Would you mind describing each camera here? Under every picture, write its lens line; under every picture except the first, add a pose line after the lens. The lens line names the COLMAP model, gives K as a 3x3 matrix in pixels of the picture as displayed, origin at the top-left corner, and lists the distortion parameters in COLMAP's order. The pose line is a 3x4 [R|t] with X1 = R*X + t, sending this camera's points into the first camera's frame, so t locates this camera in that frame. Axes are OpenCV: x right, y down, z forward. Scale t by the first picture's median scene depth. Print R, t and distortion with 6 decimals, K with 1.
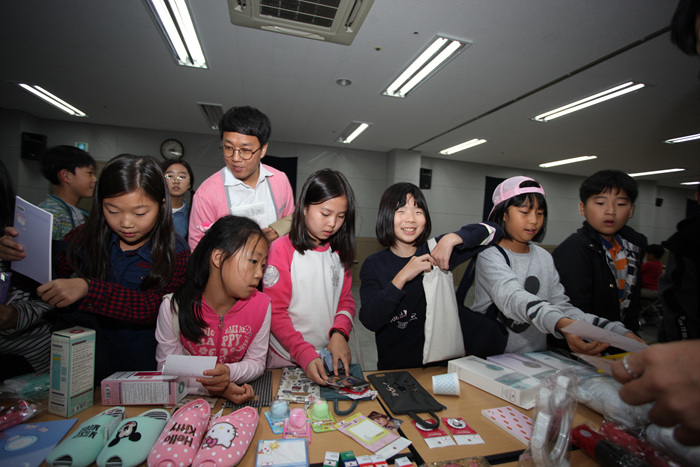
lens RADIAL K [[349.9, 0, 346.9], [0, 349.9, 232.0], [0, 0, 1]] dist [-0.062294, 0.024824]
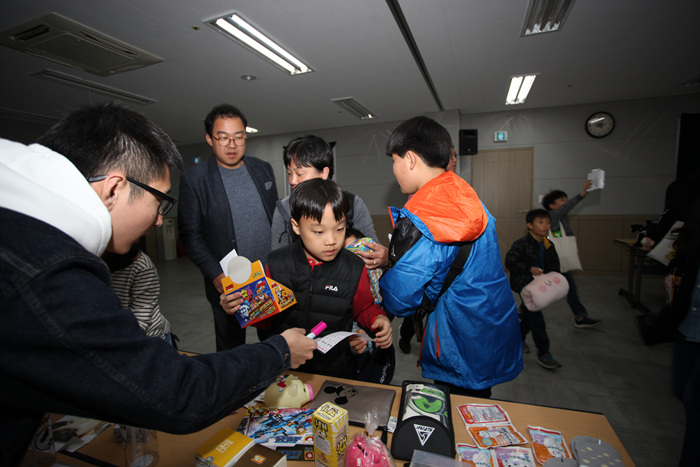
lens RADIAL K [[349.9, 0, 350.1], [0, 349.9, 232.3], [0, 0, 1]] dist [-0.062294, 0.024824]
pose [[0.810689, -0.011481, -0.585365, 0.307025], [0.056037, 0.996739, 0.058057, -0.037985], [0.582790, -0.079868, 0.808689, 0.168640]]
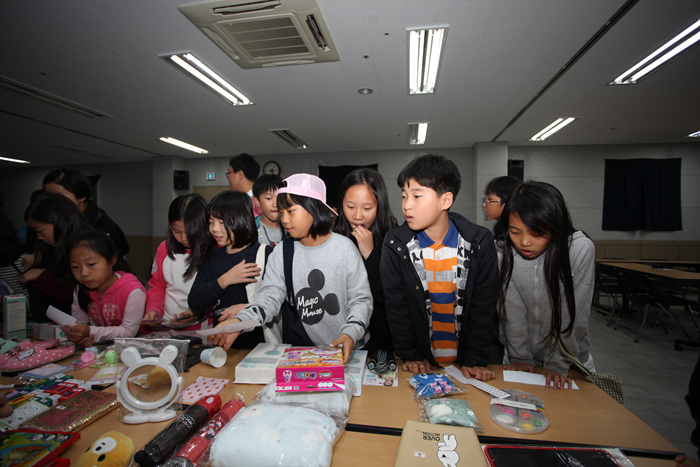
lens RADIAL K [[349.9, 0, 348.0], [0, 349.9, 231.7], [0, 0, 1]] dist [-0.062294, 0.024824]
pose [[0.901013, -0.037321, -0.432183, 0.415400], [0.032341, 0.999299, -0.018868, 0.010587], [0.432584, 0.003023, 0.901589, 0.037860]]
